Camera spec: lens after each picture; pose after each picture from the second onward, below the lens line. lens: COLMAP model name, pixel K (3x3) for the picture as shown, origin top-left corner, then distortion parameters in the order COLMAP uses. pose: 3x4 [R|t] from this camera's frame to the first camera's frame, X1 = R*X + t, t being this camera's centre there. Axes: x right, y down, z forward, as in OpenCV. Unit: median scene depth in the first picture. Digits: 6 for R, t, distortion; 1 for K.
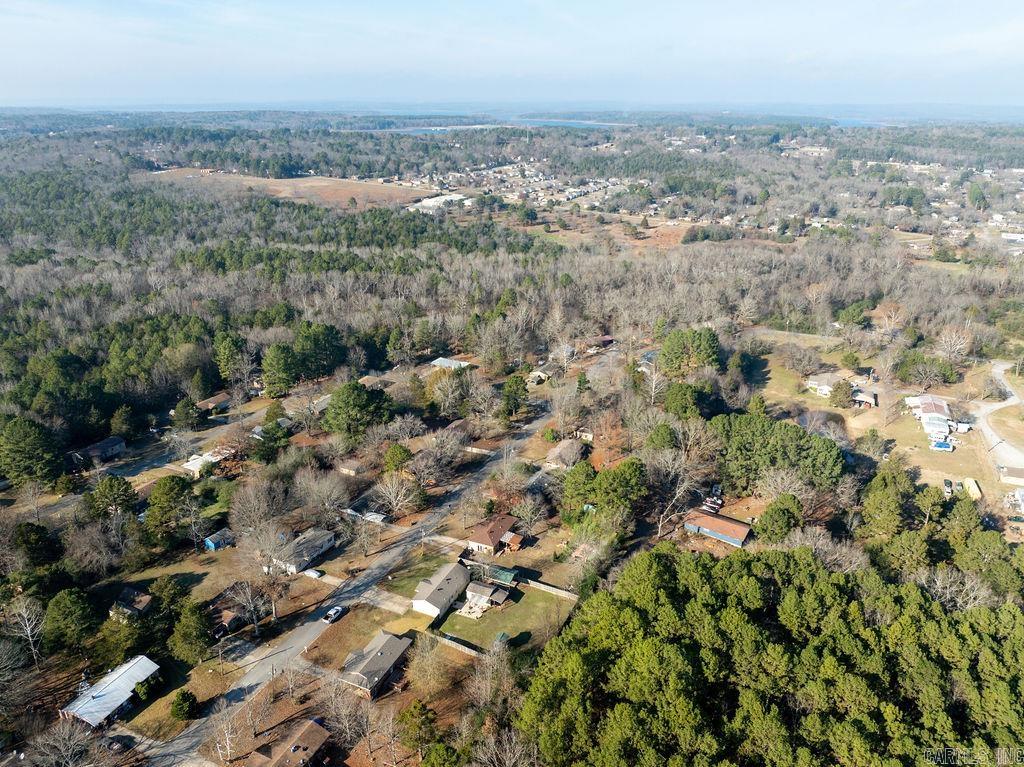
lens RADIAL K [[724.4, 0, 512.7], [0, 724.4, 378.9], [0, 0, 1]] dist [-0.041996, 0.006503]
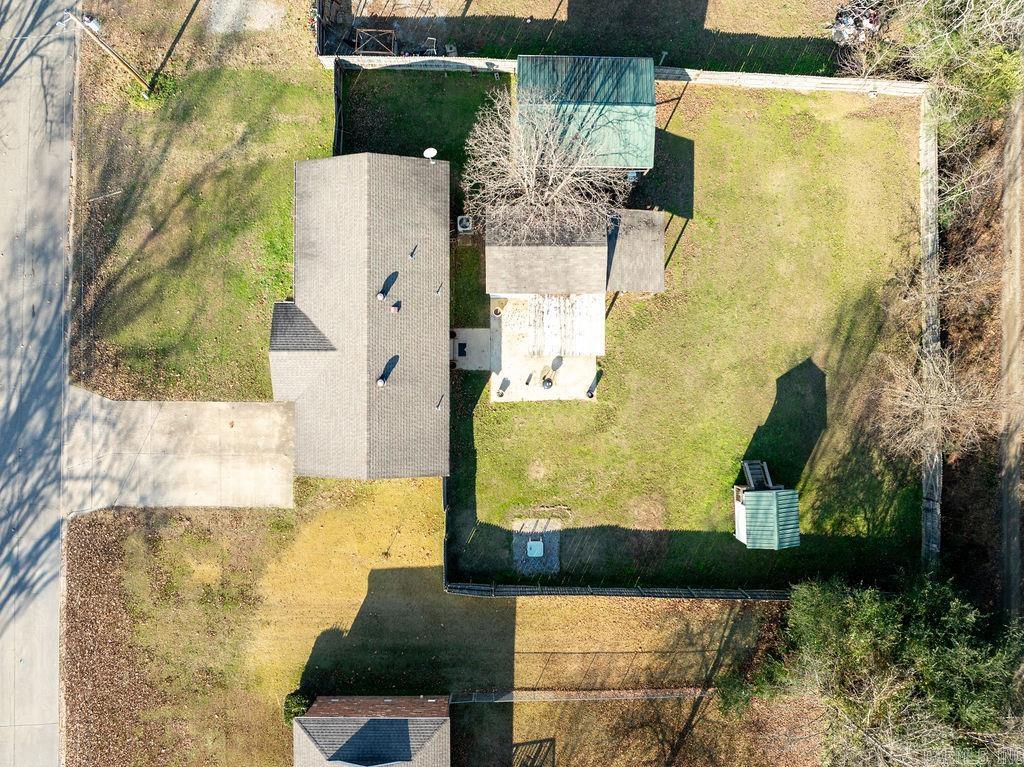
lens RADIAL K [[724.4, 0, 512.7], [0, 724.4, 378.9], [0, 0, 1]] dist [-0.041996, 0.006503]
pose [[0.912639, -0.408746, -0.004018, -0.032297], [0.151119, 0.328251, 0.932424, 0.049077], [-0.379806, -0.851574, 0.361344, 0.430425]]
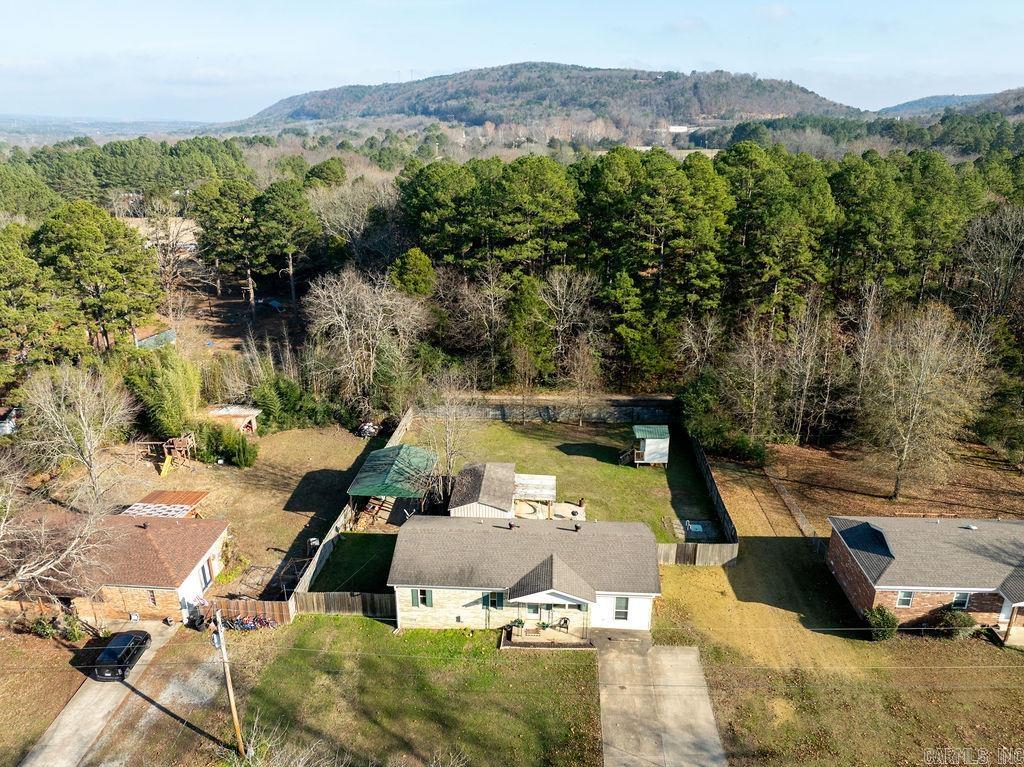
lens RADIAL K [[724.4, 0, 512.7], [0, 724.4, 378.9], [0, 0, 1]] dist [-0.041996, 0.006503]
pose [[-0.354281, -0.321502, 0.878135, -0.148361], [0.330365, 0.835461, 0.439163, 0.056469], [-0.874839, 0.445693, -0.189775, 0.494779]]
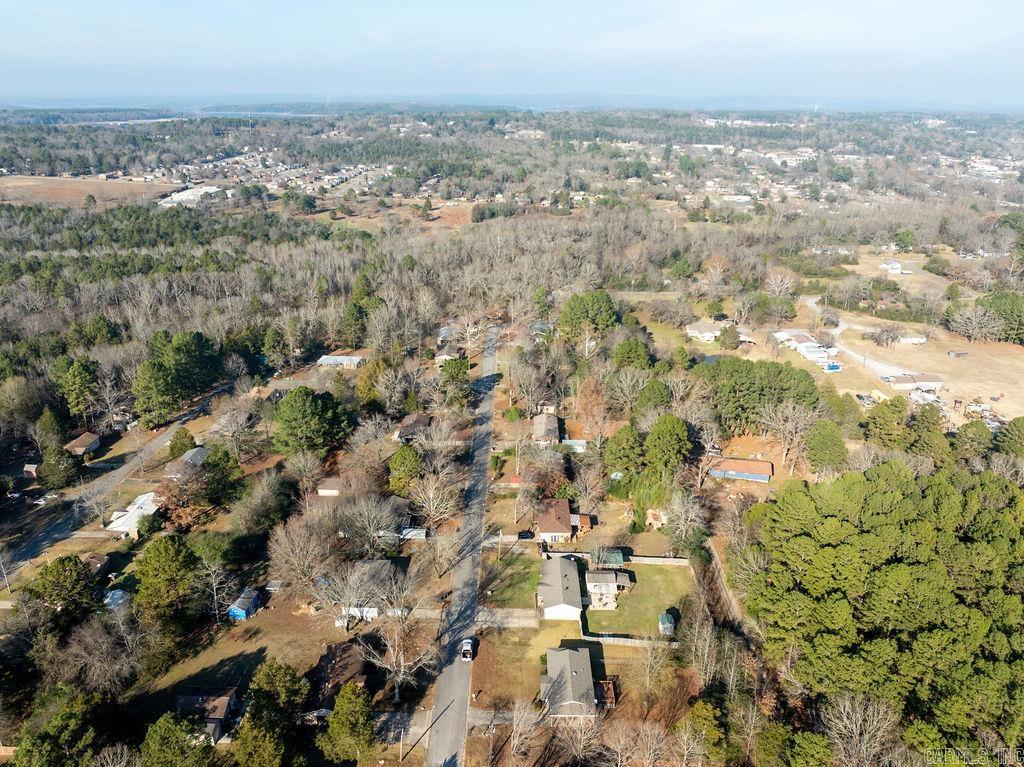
lens RADIAL K [[724.4, 0, 512.7], [0, 724.4, 378.9], [0, 0, 1]] dist [-0.041996, 0.006503]
pose [[0.916030, -0.142942, 0.374776, -0.215637], [0.139659, 0.989543, 0.036063, -0.001124], [-0.376011, 0.019306, 0.926414, 0.096401]]
